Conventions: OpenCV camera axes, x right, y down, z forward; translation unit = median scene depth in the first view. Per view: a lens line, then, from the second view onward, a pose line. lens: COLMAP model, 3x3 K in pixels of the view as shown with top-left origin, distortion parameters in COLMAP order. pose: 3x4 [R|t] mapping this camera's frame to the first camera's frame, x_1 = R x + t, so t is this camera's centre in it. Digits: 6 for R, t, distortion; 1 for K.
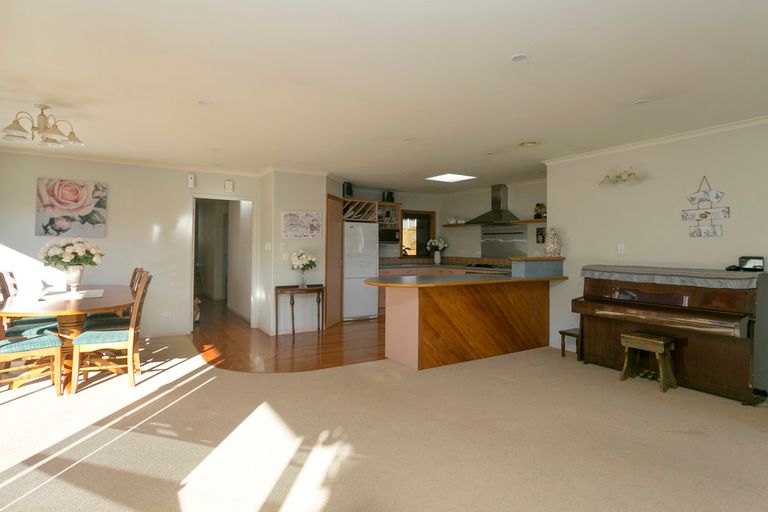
lens RADIAL K [[420.2, 0, 385.1], [0, 420.2, 255.4], [0, 0, 1]] dist [0.002230, -0.000778]
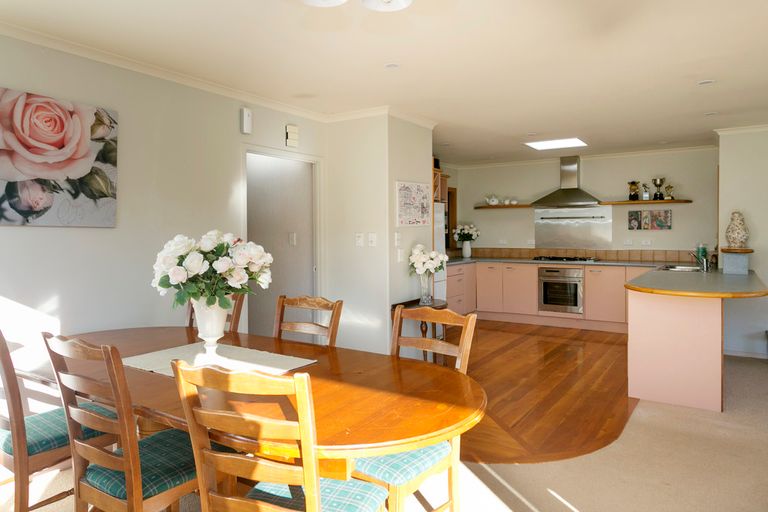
lens RADIAL K [[508.4, 0, 382.6], [0, 508.4, 251.1], [0, 0, 1]] dist [-0.005371, 0.001976]
pose [[0.912645, -0.027104, 0.407853, -0.633630], [0.020726, 0.999584, 0.020051, -0.022020], [-0.408227, -0.009847, 0.912827, 0.370755]]
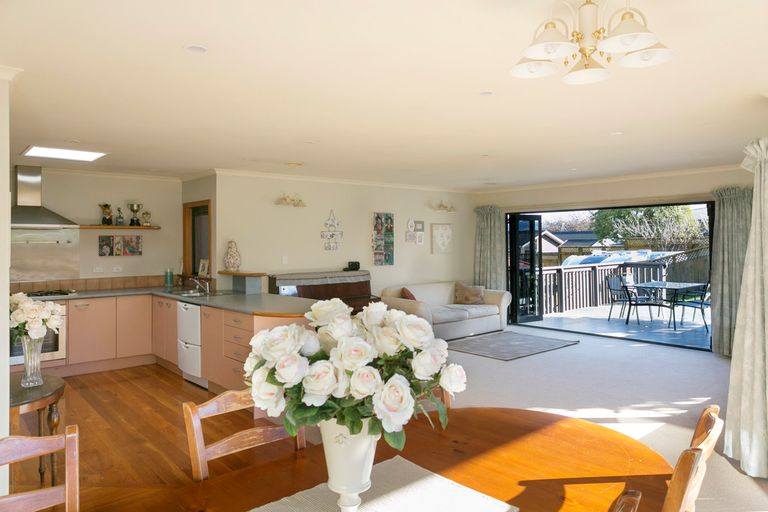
lens RADIAL K [[524.4, 0, 383.1], [0, 524.4, 240.7], [0, 0, 1]] dist [0.002535, 0.000374]
pose [[-0.162311, -0.002266, 0.986737, -0.843625], [0.027009, 0.999612, 0.006739, -0.063767], [-0.986370, 0.027744, -0.162187, 0.843411]]
